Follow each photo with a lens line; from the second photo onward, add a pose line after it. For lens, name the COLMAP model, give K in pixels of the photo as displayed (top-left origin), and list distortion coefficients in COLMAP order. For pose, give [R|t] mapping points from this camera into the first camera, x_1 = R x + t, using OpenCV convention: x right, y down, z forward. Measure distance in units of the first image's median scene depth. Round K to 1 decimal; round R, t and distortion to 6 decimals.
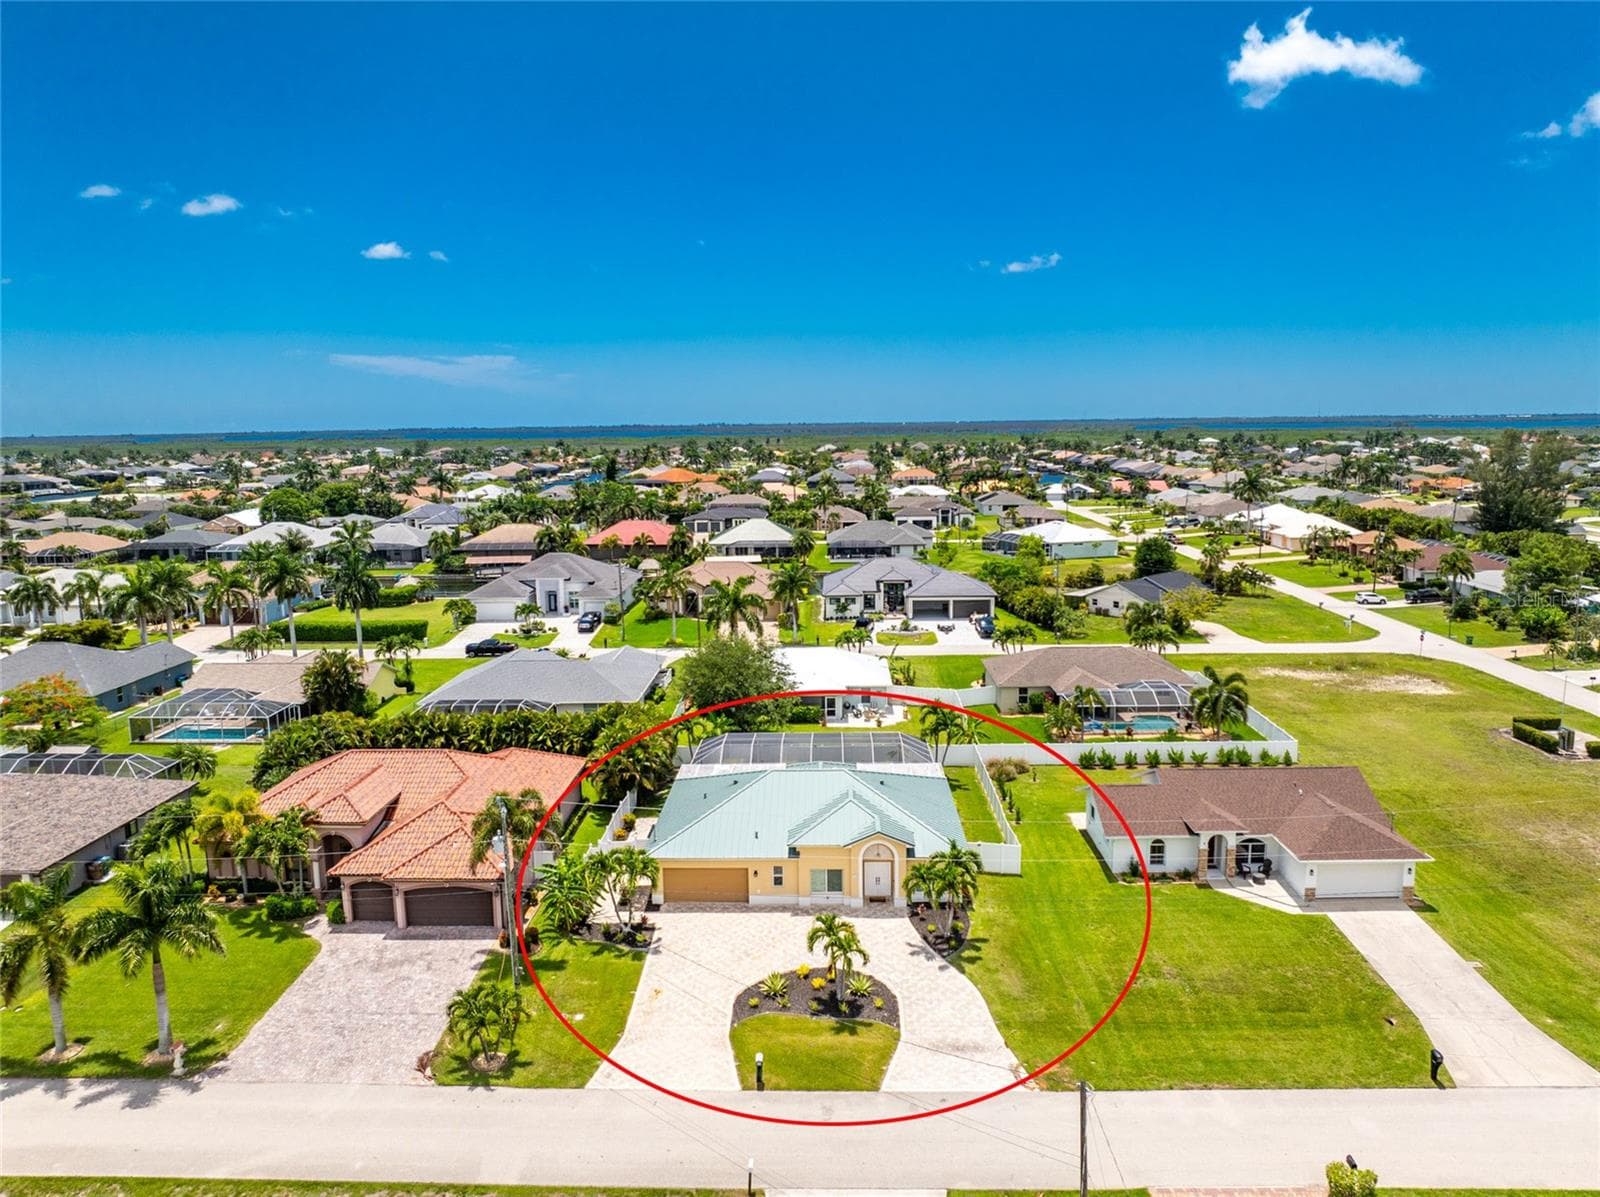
lens RADIAL K [[1111.0, 0, 796.5], [0, 1111.0, 622.5], [0, 0, 1]] dist [-0.037984, -0.002117]
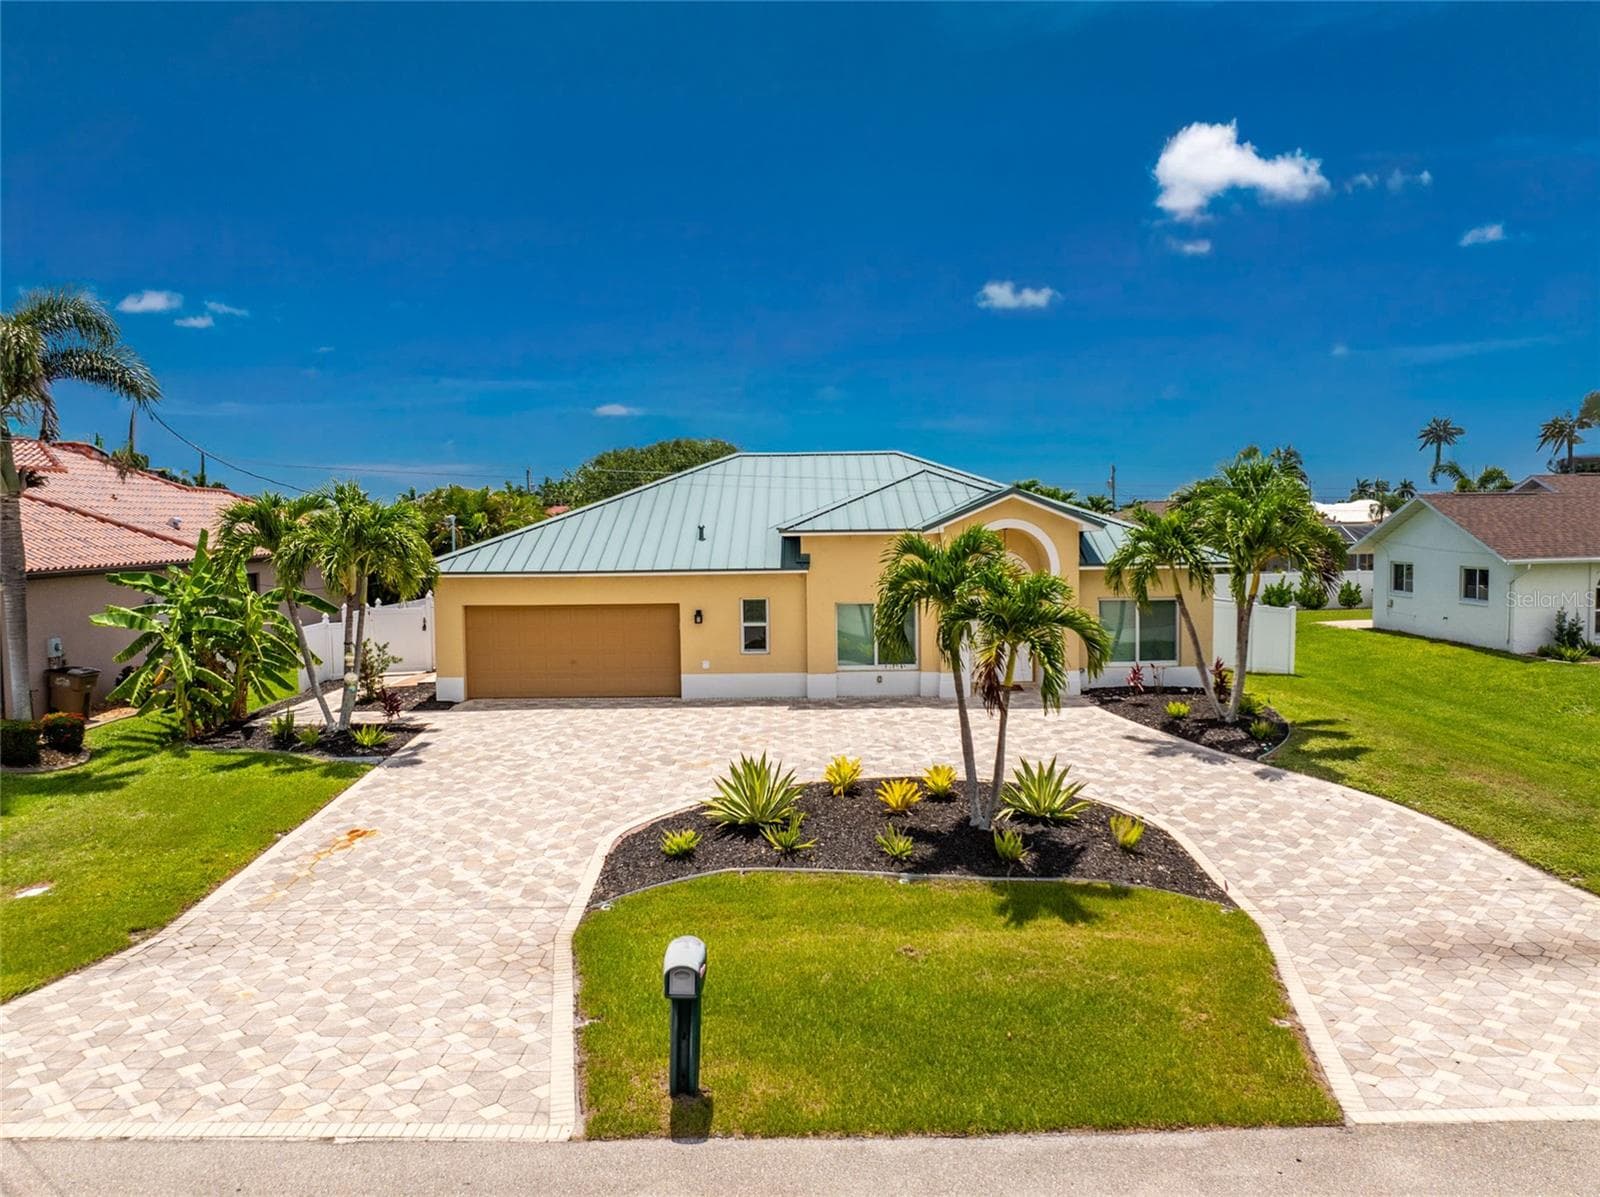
lens RADIAL K [[1127.3, 0, 800.0], [0, 1127.3, 598.5], [0, 0, 1]] dist [-0.053752, 0.023710]
pose [[0.999223, 0.000517, 0.039405, -0.017793], [0.003722, 0.994206, -0.107430, 0.288317], [-0.039232, 0.107494, 0.993431, 0.655050]]
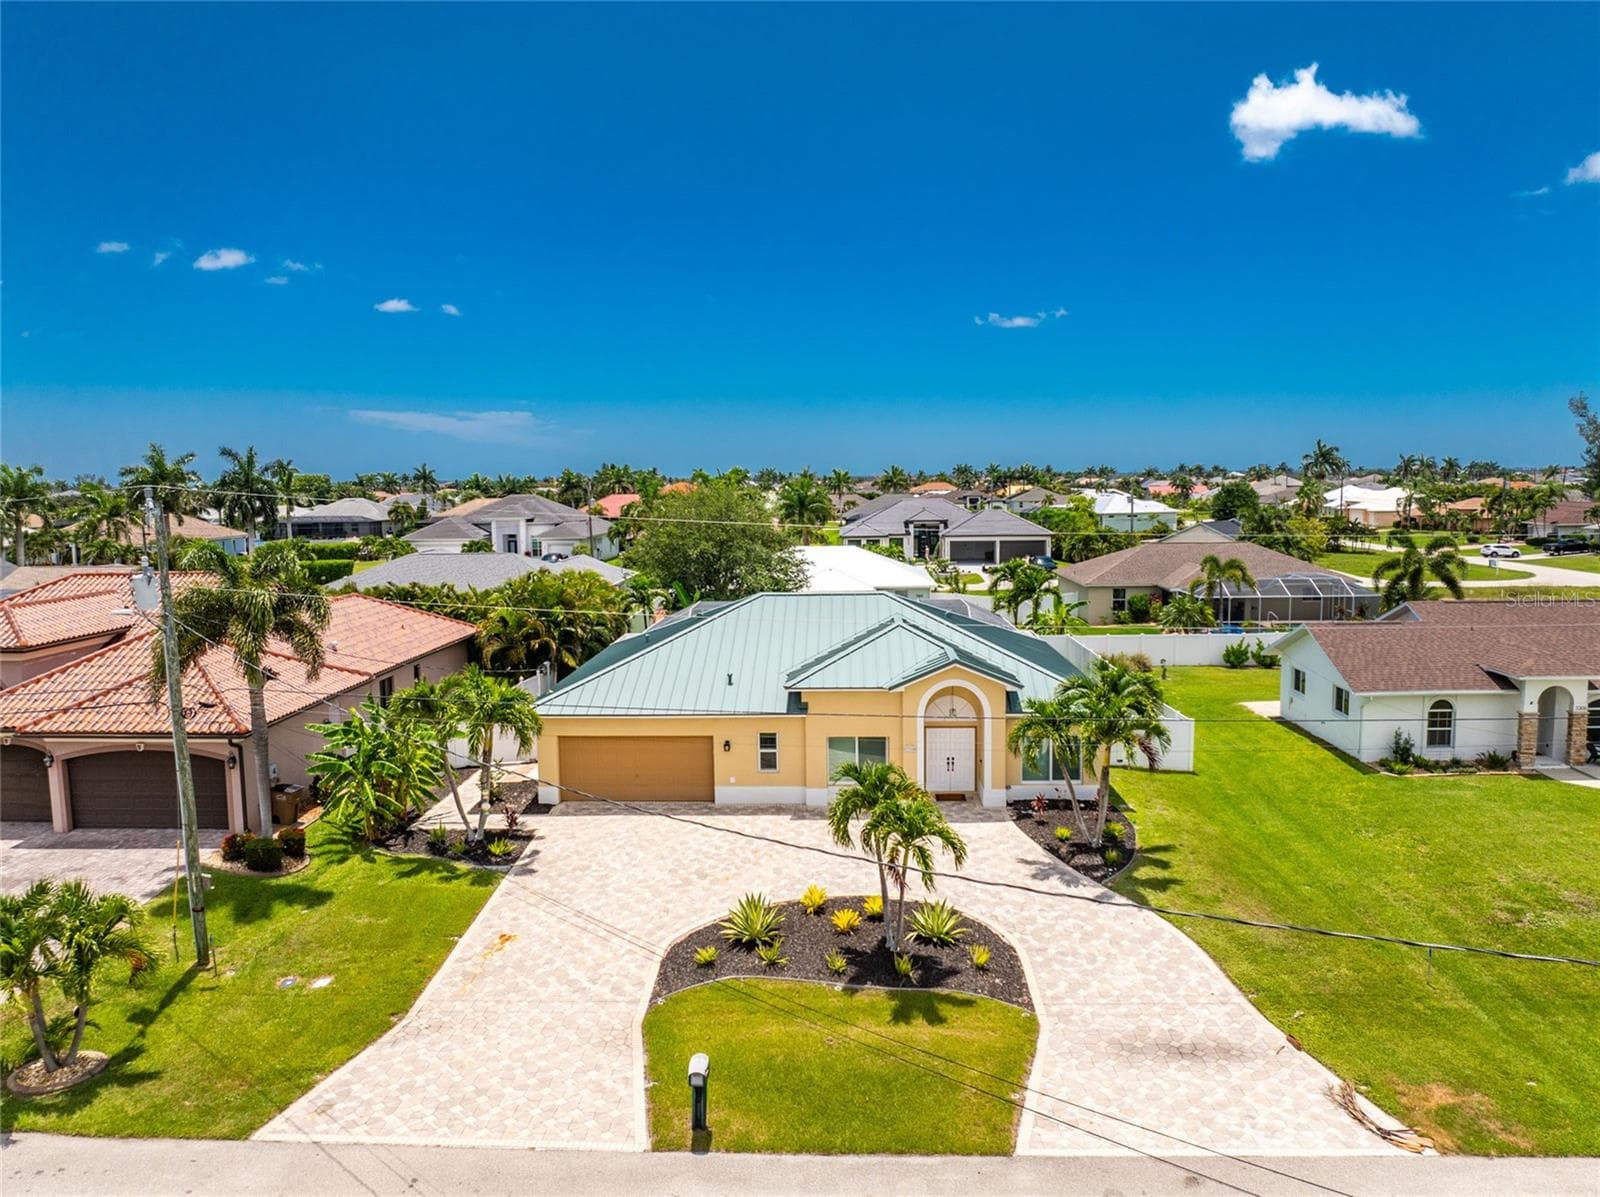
lens RADIAL K [[1127.3, 0, 800.0], [0, 1127.3, 598.5], [0, 0, 1]] dist [-0.053752, 0.023710]
pose [[0.999965, 0.003323, -0.007715, 0.003367], [-0.003826, 0.997800, -0.066192, 0.208919], [0.007478, 0.066219, 0.997777, 0.487325]]
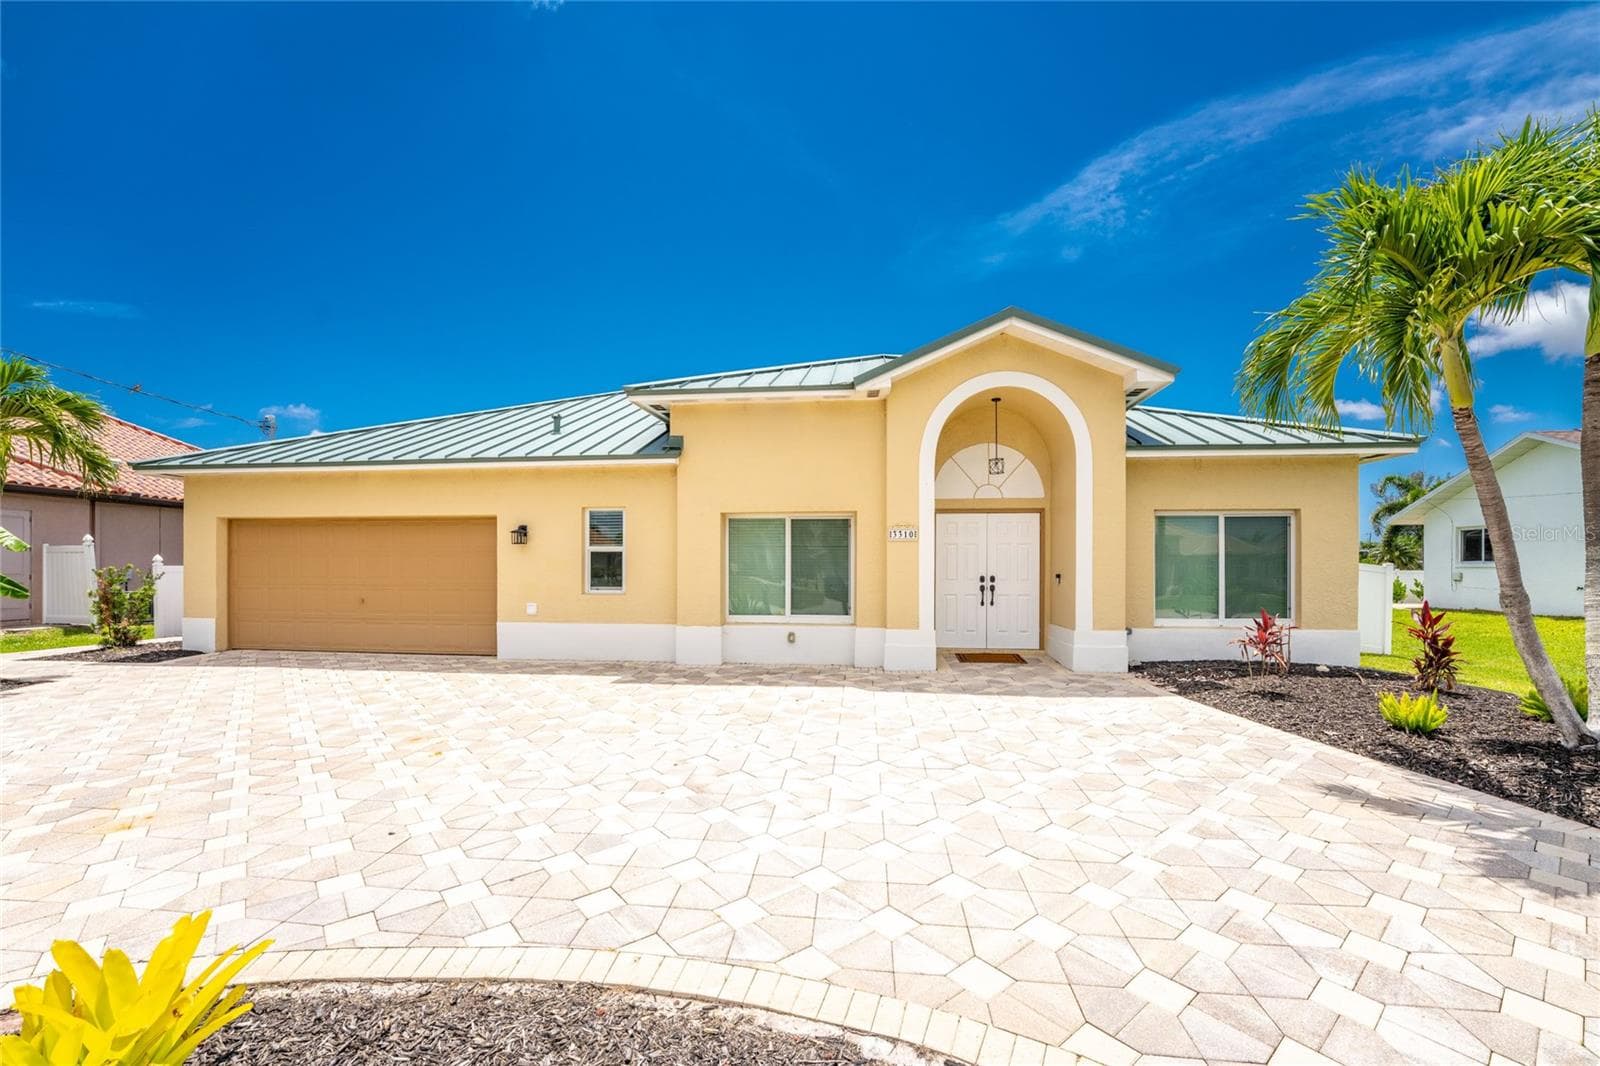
lens RADIAL K [[652.2, 0, 783.7], [0, 652.2, 562.3], [0, 0, 1]] dist [-0.024643, -0.000009]
pose [[0.996922, 0.017252, -0.076479, 0.041035], [-0.030423, 0.984175, -0.174570, 0.282351], [0.072257, 0.176360, 0.981670, 0.934557]]
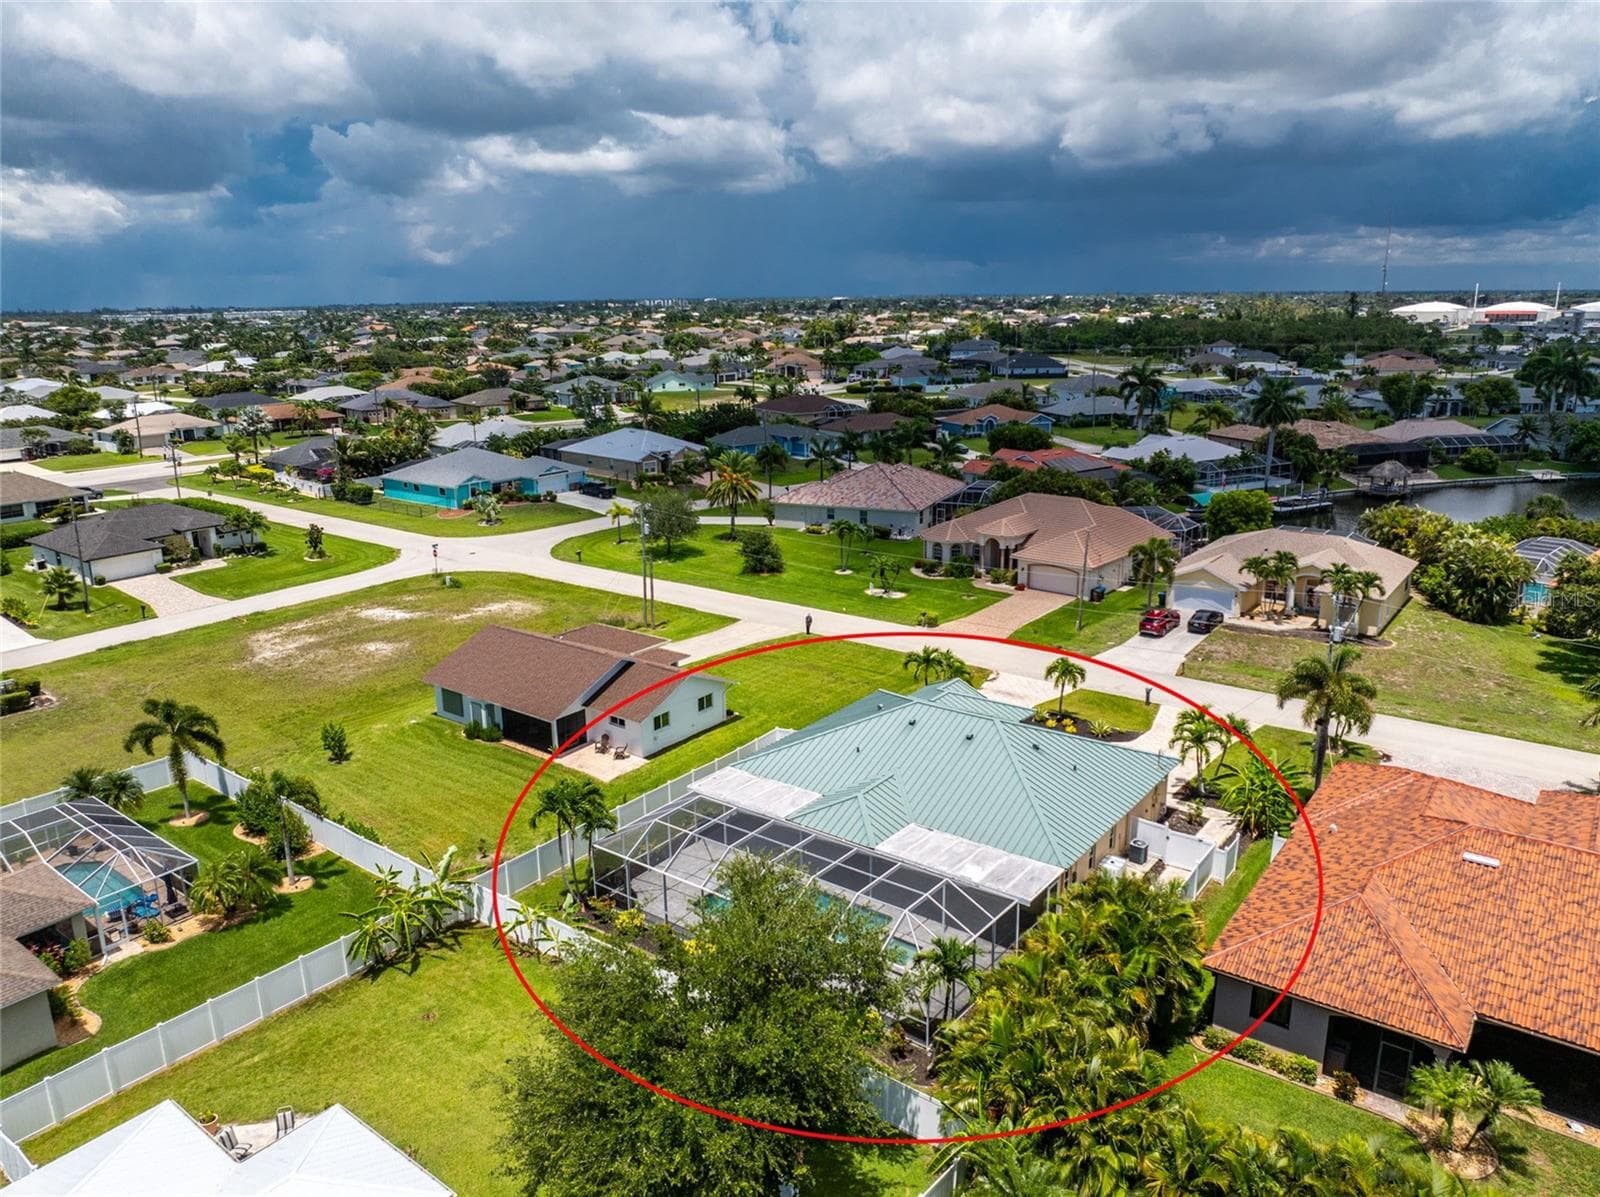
lens RADIAL K [[1116.8, 0, 806.4], [0, 1116.8, 602.2], [0, 0, 1]] dist [-0.032816, 0.011448]
pose [[-0.818266, -0.122919, 0.561544, -0.414867], [0.128040, 0.913356, 0.386505, -0.320307], [-0.560399, 0.388164, -0.731630, 1.944303]]
